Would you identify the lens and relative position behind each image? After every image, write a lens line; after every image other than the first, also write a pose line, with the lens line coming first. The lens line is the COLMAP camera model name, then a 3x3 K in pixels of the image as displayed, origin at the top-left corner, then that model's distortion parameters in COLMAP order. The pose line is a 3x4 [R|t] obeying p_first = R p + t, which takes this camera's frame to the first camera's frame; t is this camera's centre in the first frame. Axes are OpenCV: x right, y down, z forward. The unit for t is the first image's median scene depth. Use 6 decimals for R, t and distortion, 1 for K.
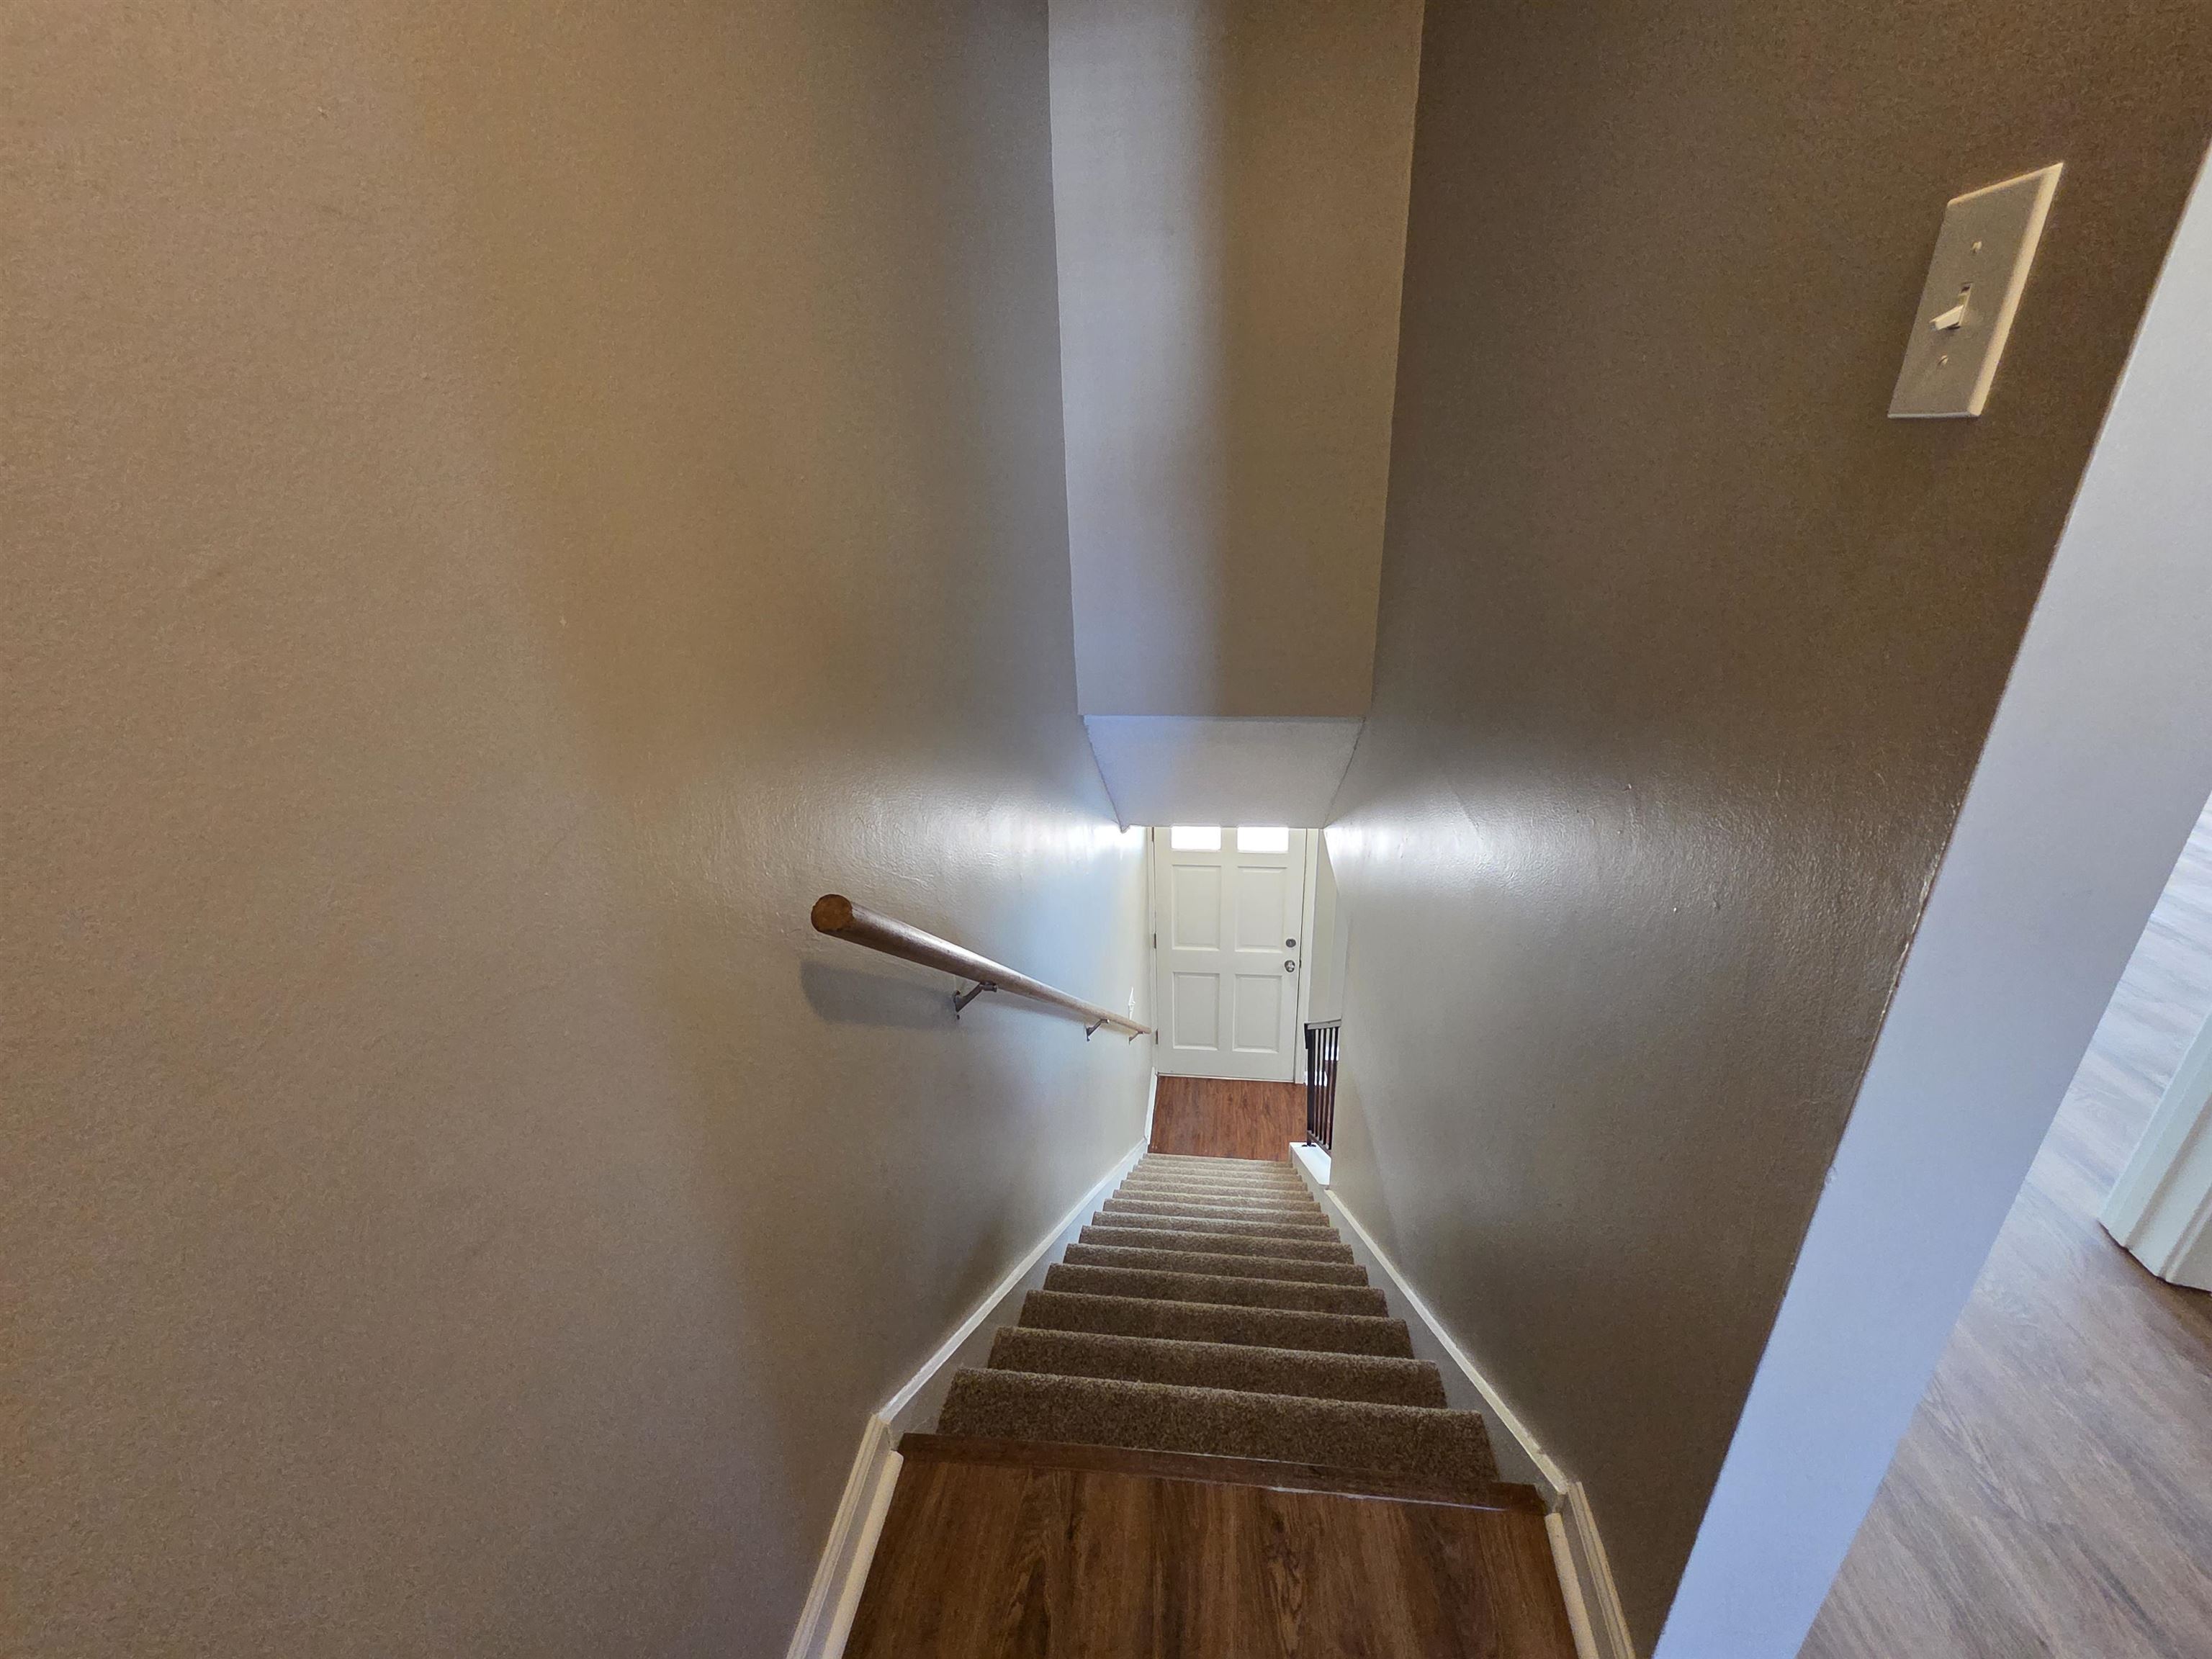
lens RADIAL K [[906.0, 0, 1111.2], [0, 906.0, 829.5], [0, 0, 1]] dist [0.002003, -0.000555]
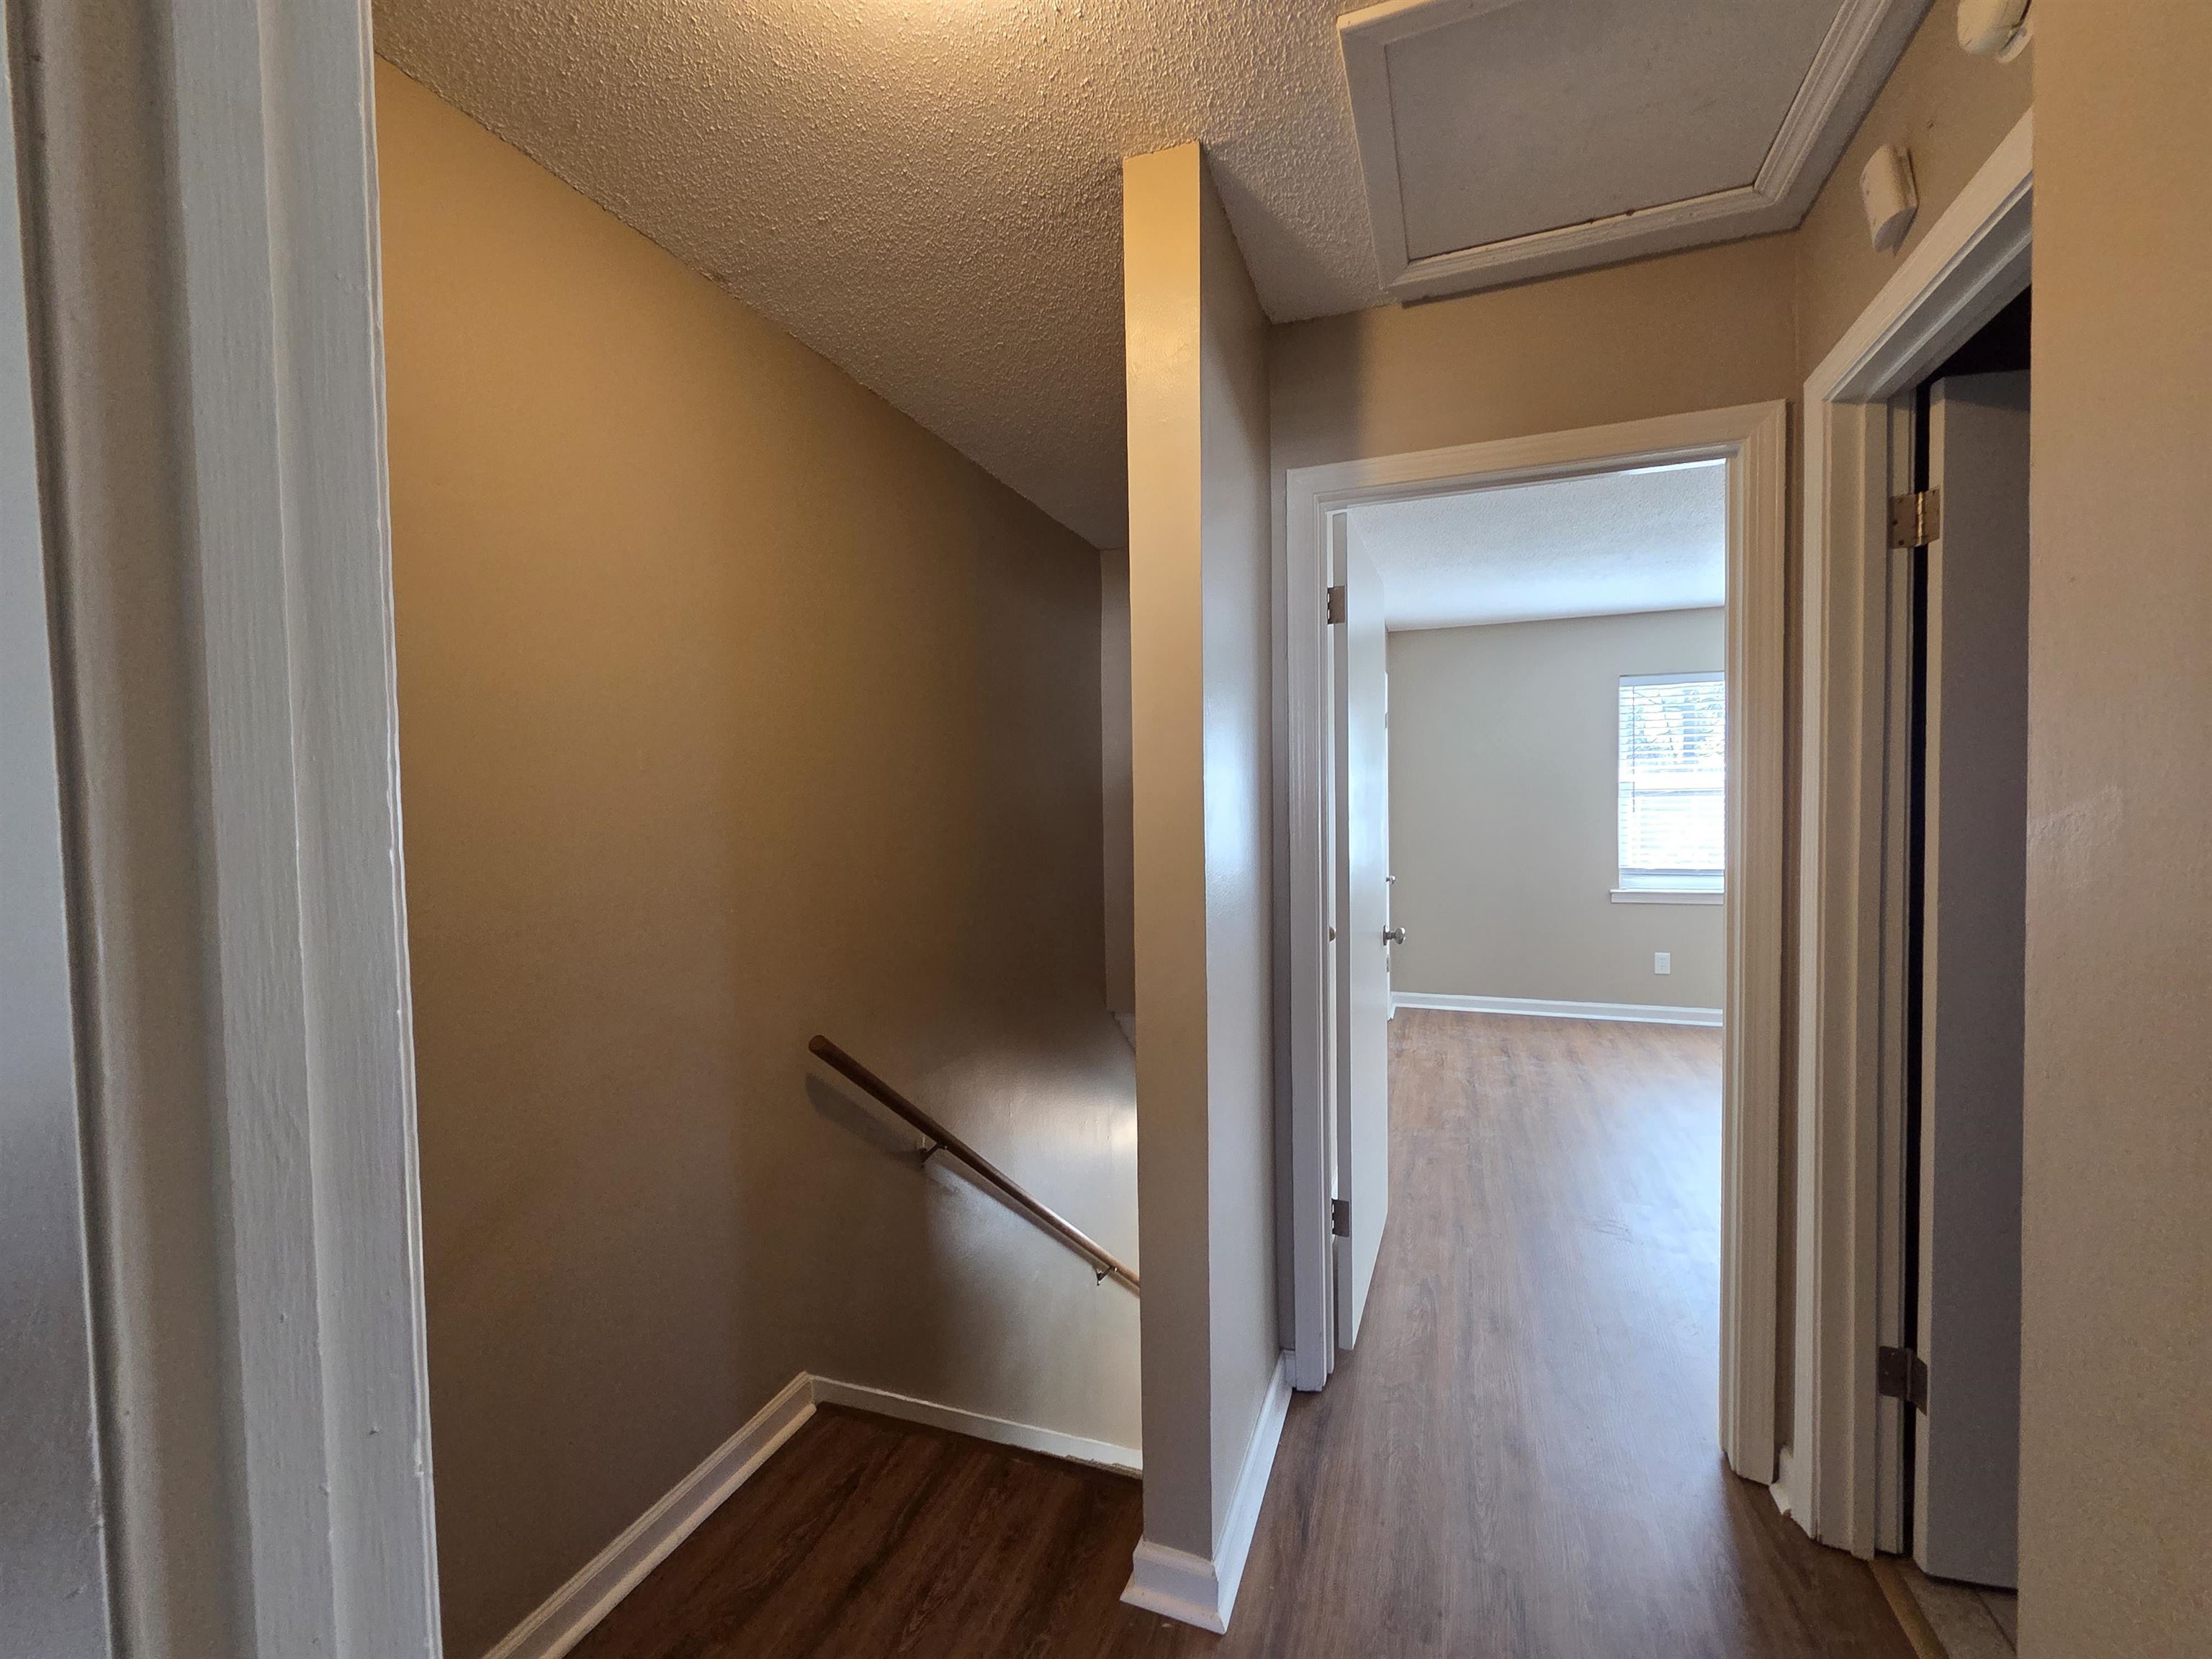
lens RADIAL K [[906.0, 0, 1106.1], [0, 906.0, 829.4], [0, 0, 1]] dist [0.002003, -0.000555]
pose [[0.970178, 0.027489, -0.240831, 0.715787], [-0.111923, 0.932097, -0.344482, 0.227646], [0.215009, 0.361164, 0.907377, -0.851693]]
